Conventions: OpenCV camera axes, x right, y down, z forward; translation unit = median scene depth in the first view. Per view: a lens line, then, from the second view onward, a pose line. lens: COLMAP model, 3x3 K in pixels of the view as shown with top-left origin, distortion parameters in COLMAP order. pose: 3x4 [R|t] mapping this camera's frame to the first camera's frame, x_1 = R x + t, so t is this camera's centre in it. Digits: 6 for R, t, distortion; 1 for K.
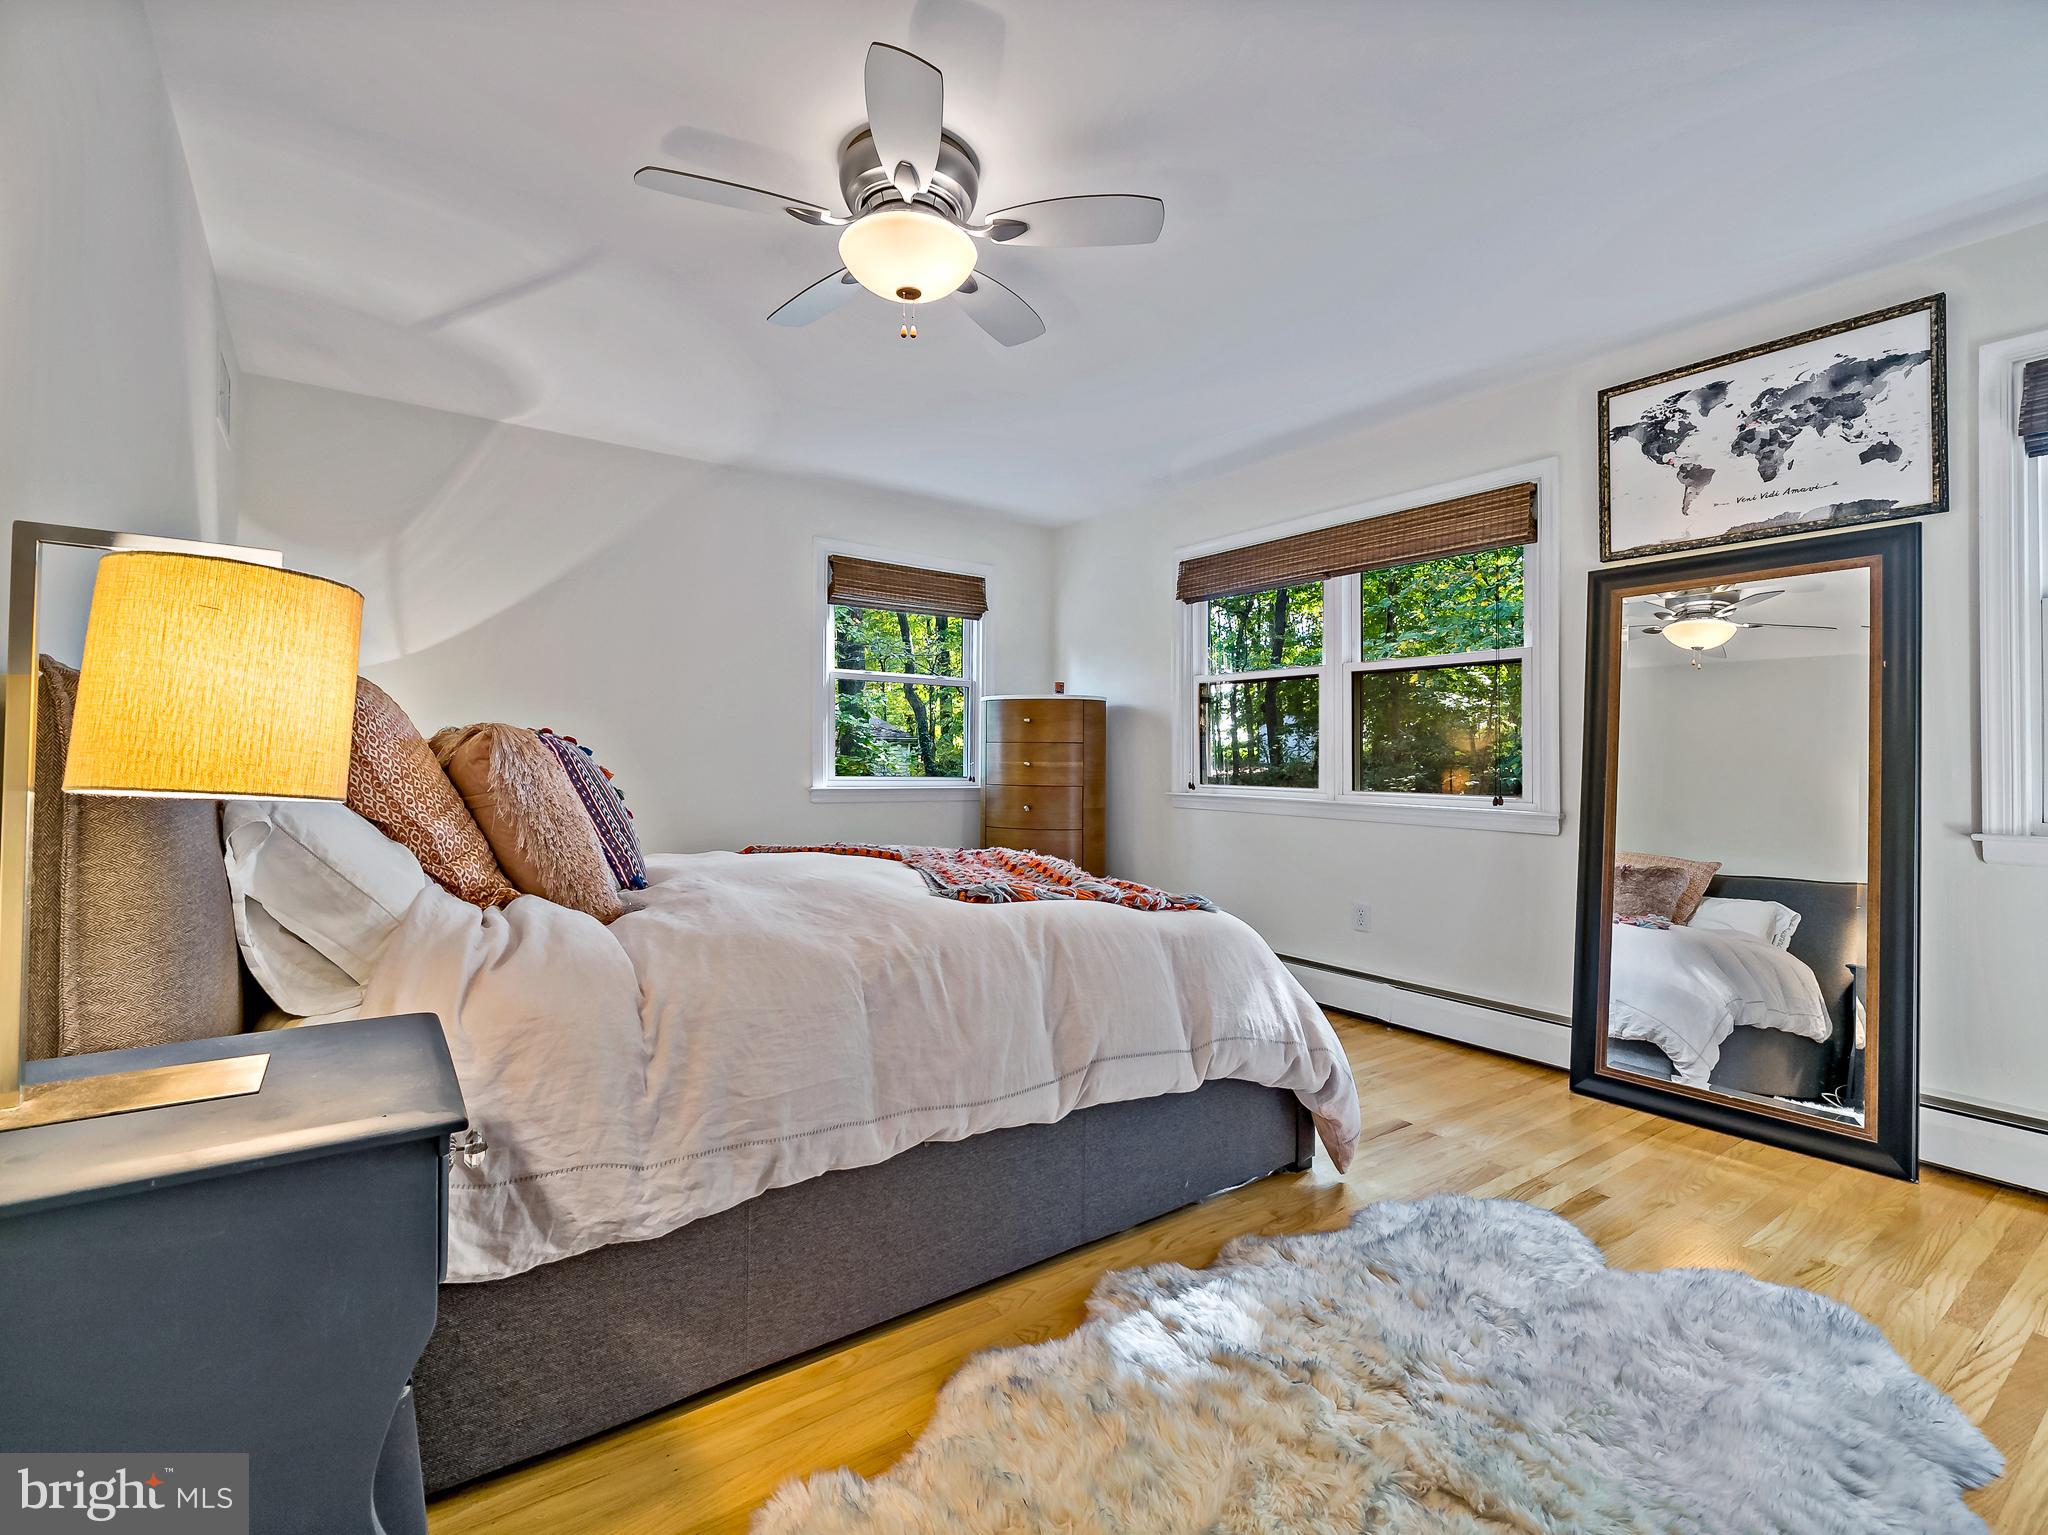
lens RADIAL K [[931.8, 0, 1023.9], [0, 931.8, 750.8], [0, 0, 1]] dist [-0.000951, -0.000437]
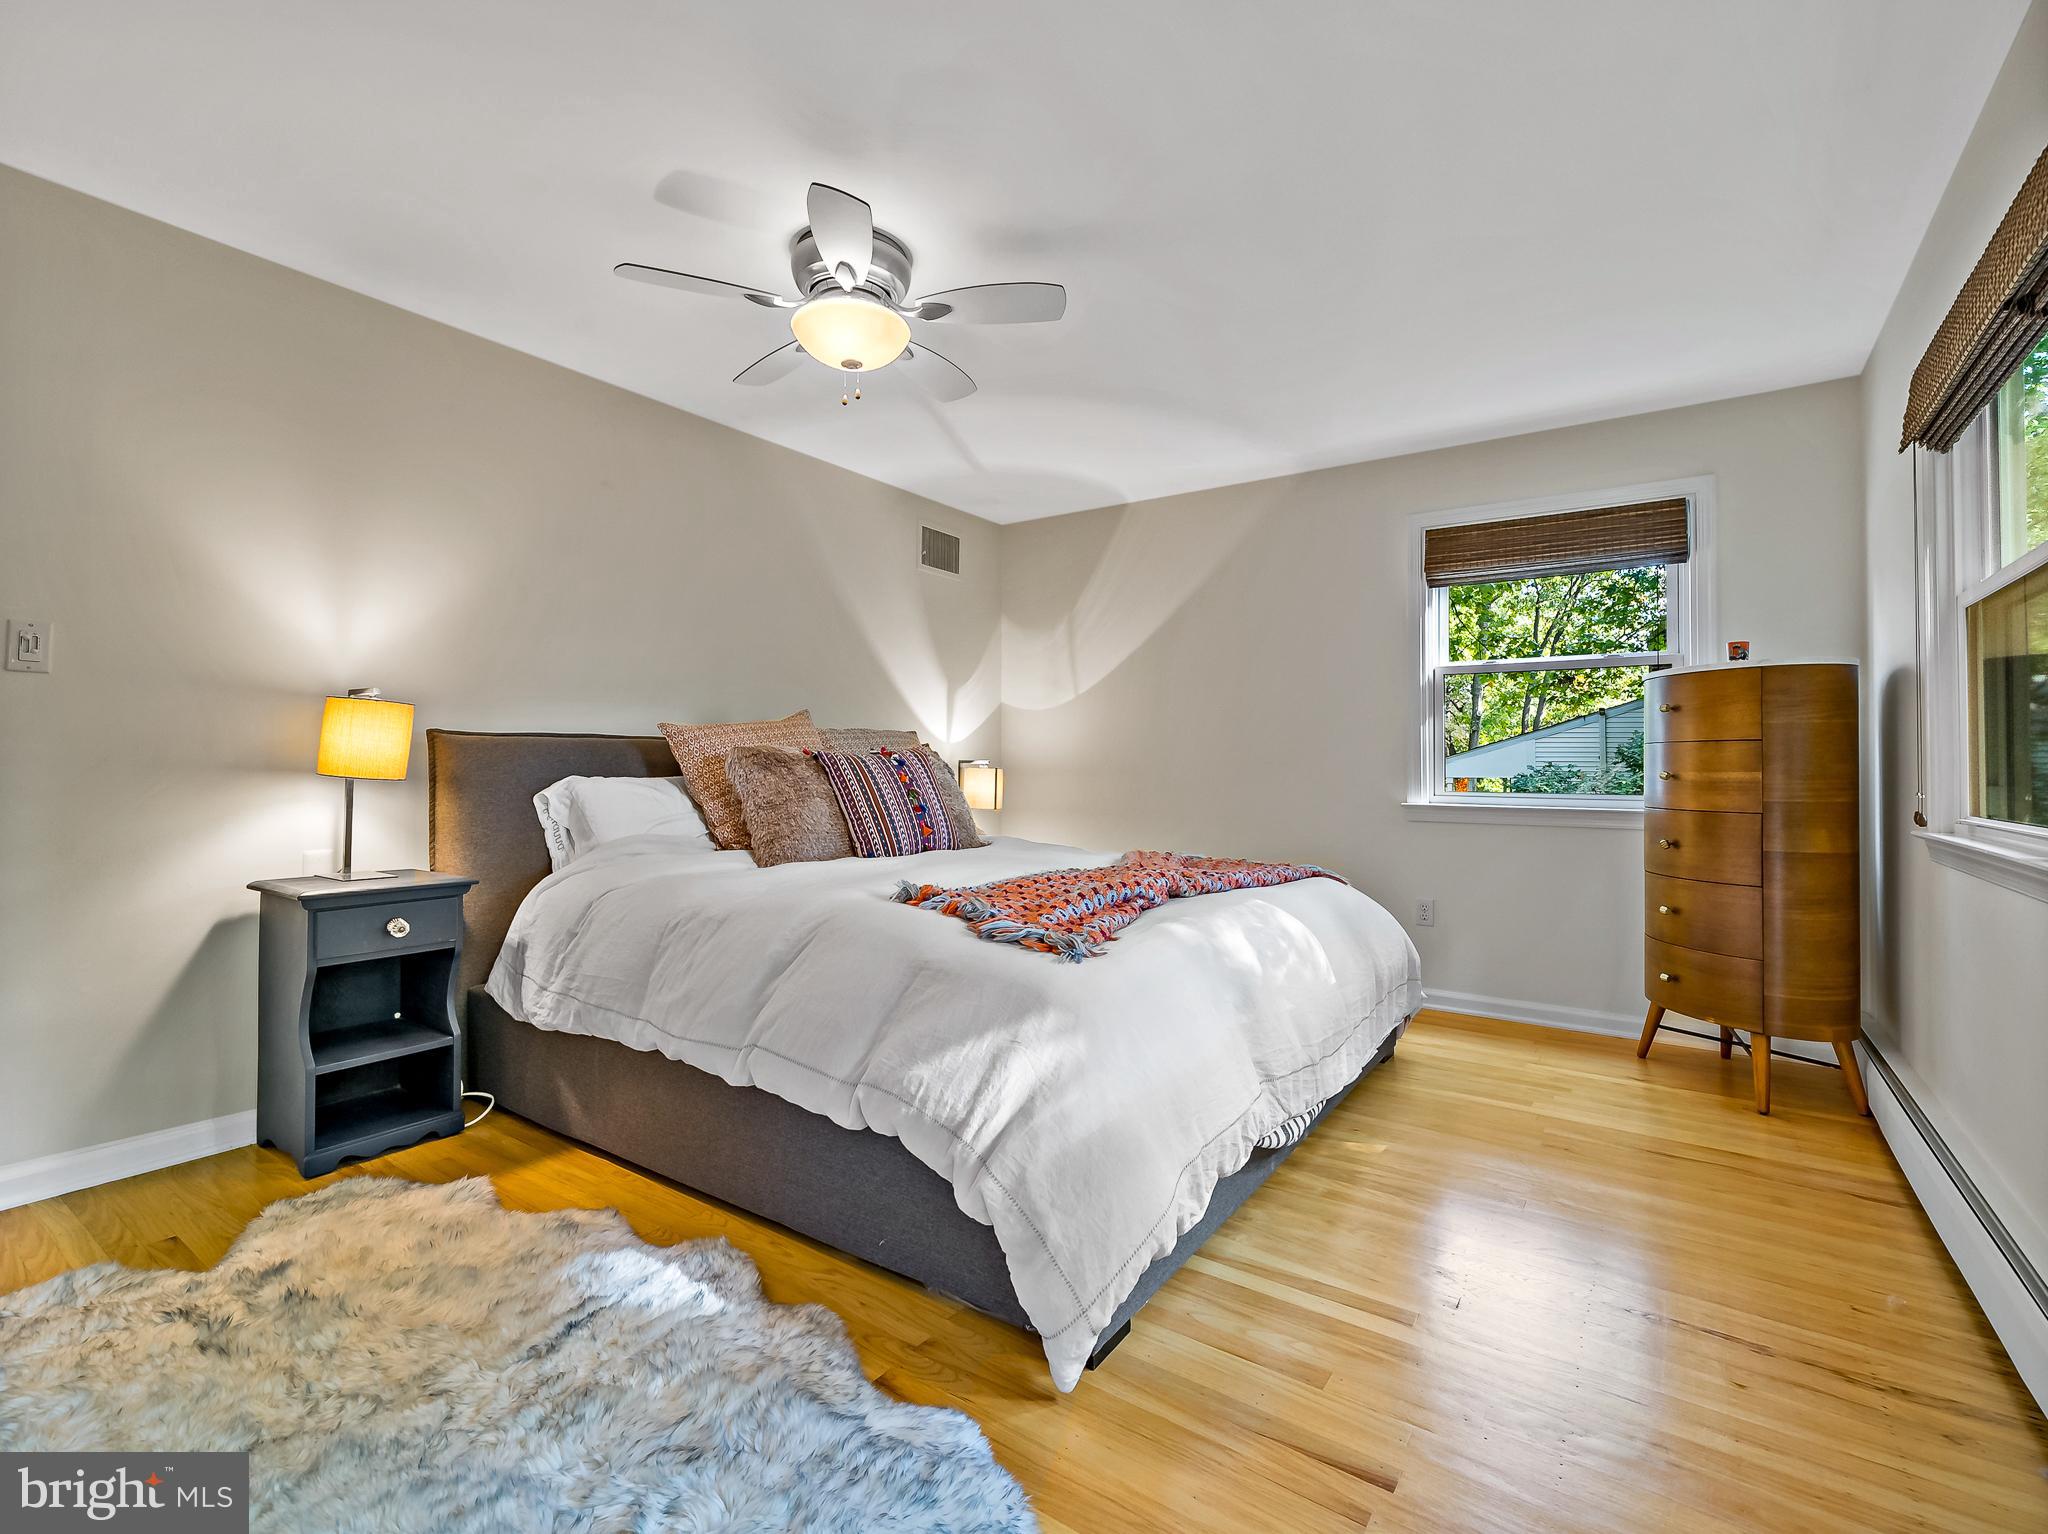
lens RADIAL K [[931.8, 0, 1023.9], [0, 931.8, 750.3], [0, 0, 1]] dist [-0.000951, -0.000437]
pose [[0.329945, -0.026697, -0.943623, 0.606143], [0.007508, 0.999643, -0.025657, 0.013053], [0.943970, 0.001380, 0.330028, 0.476257]]
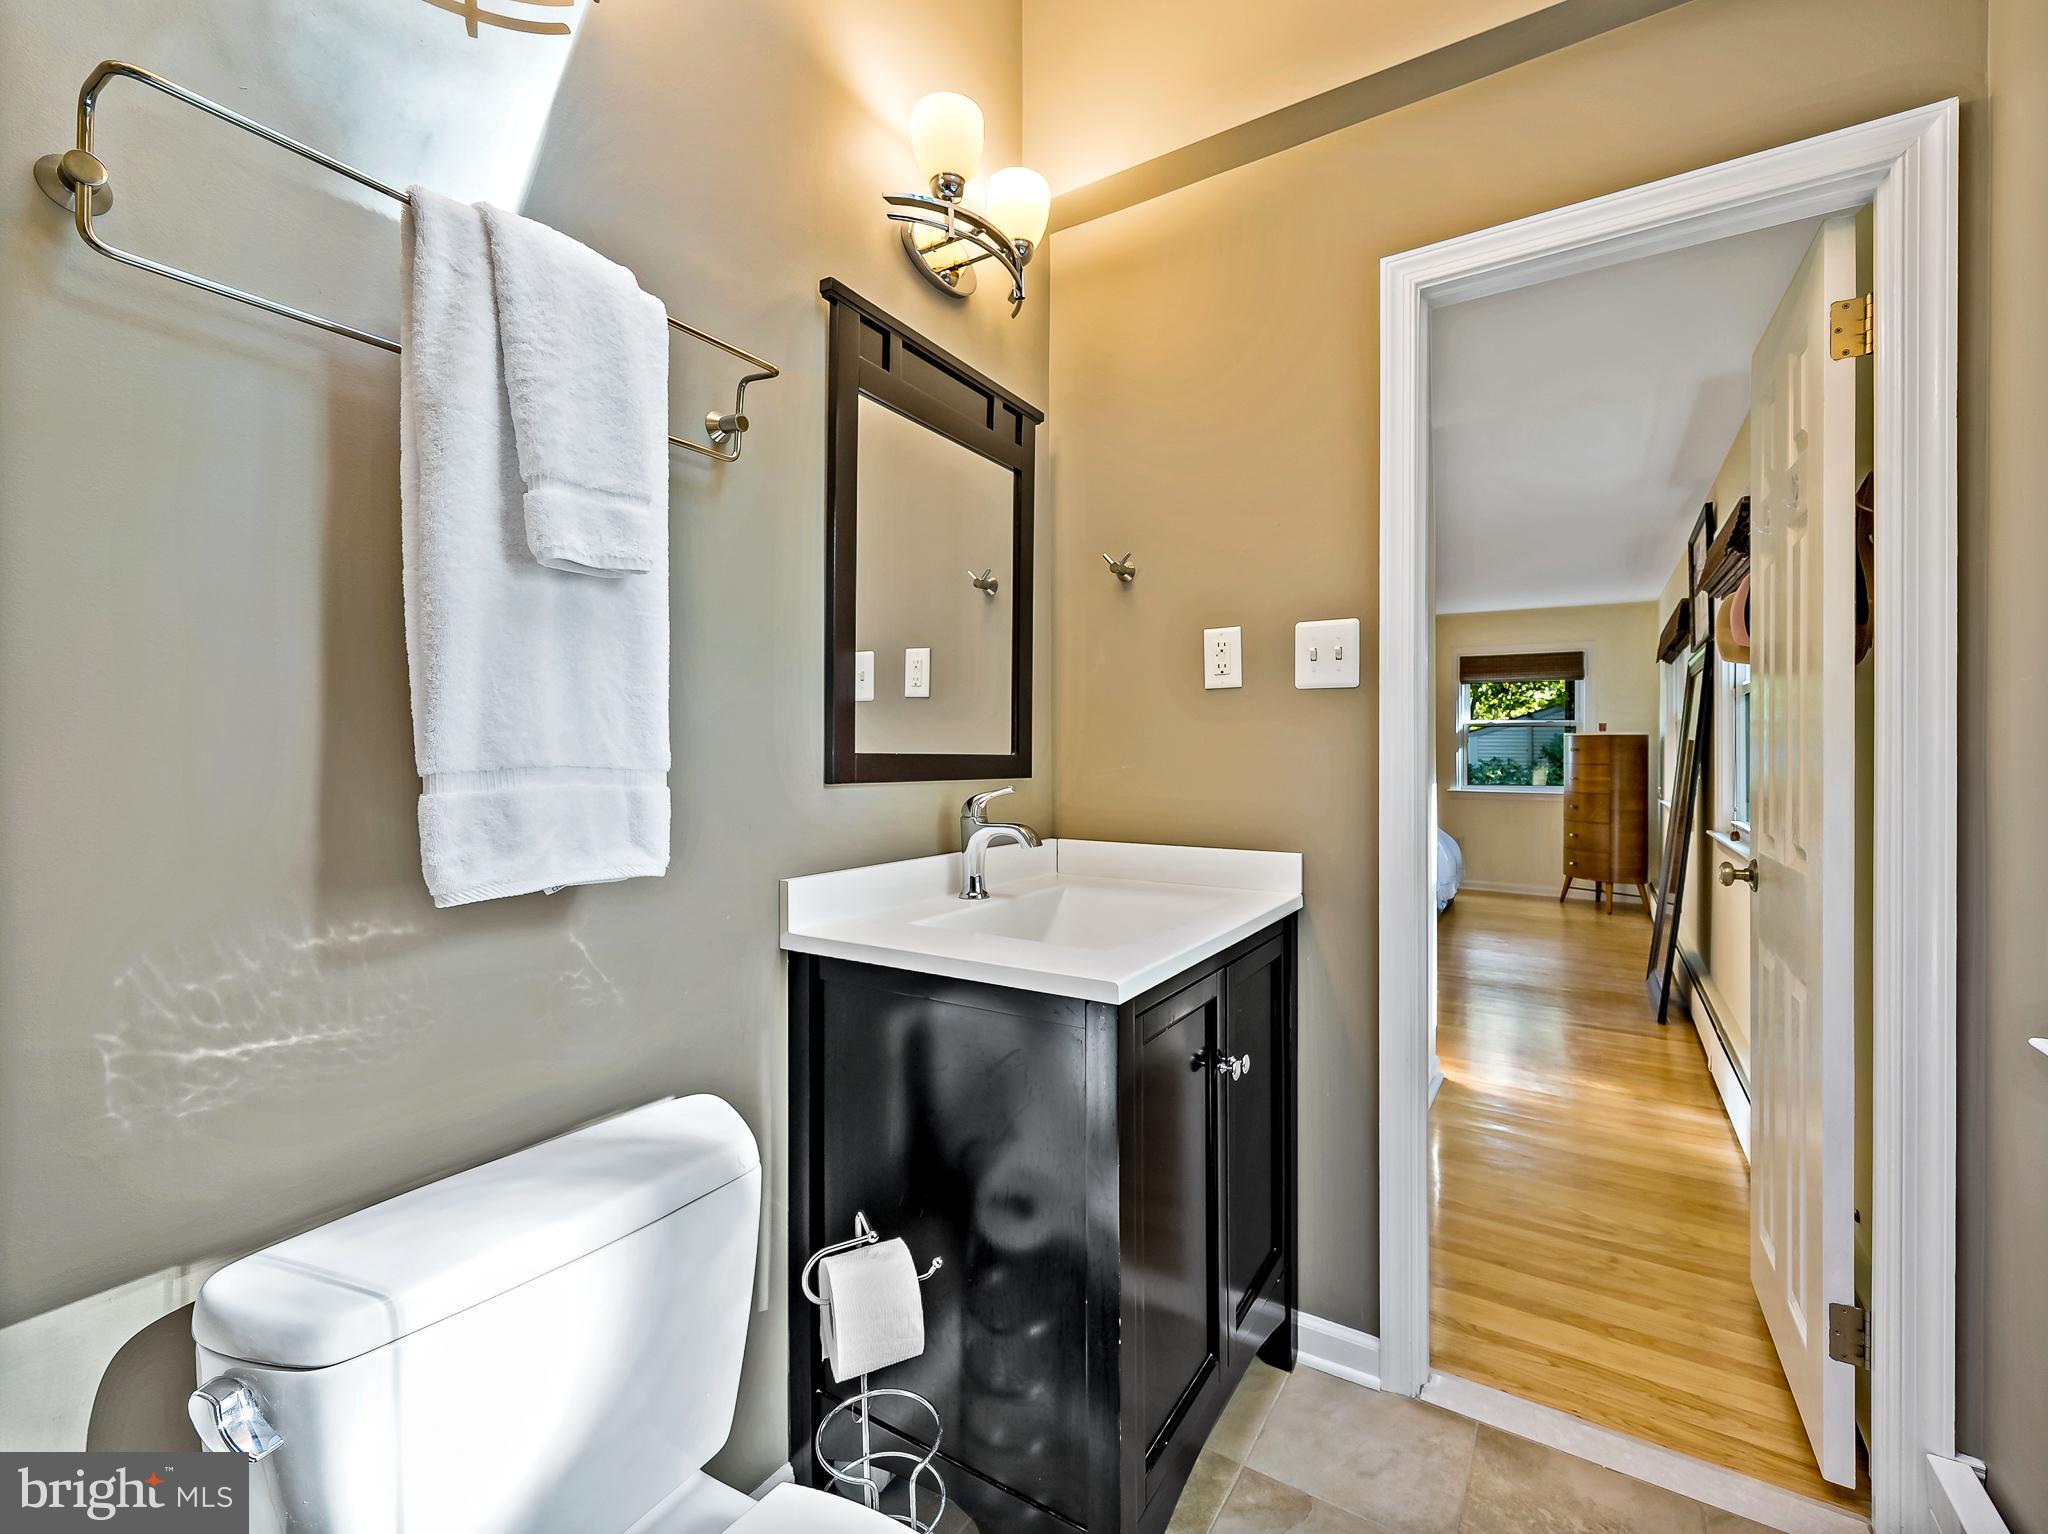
lens RADIAL K [[897.5, 0, 1031.0], [0, 897.5, 752.5], [0, 0, 1]] dist [0.021527, 0.000026]
pose [[0.384754, -0.008428, -0.922981, 1.354321], [0.011621, 0.999923, -0.004286, -0.042210], [0.922946, -0.009078, 0.384822, -0.527775]]
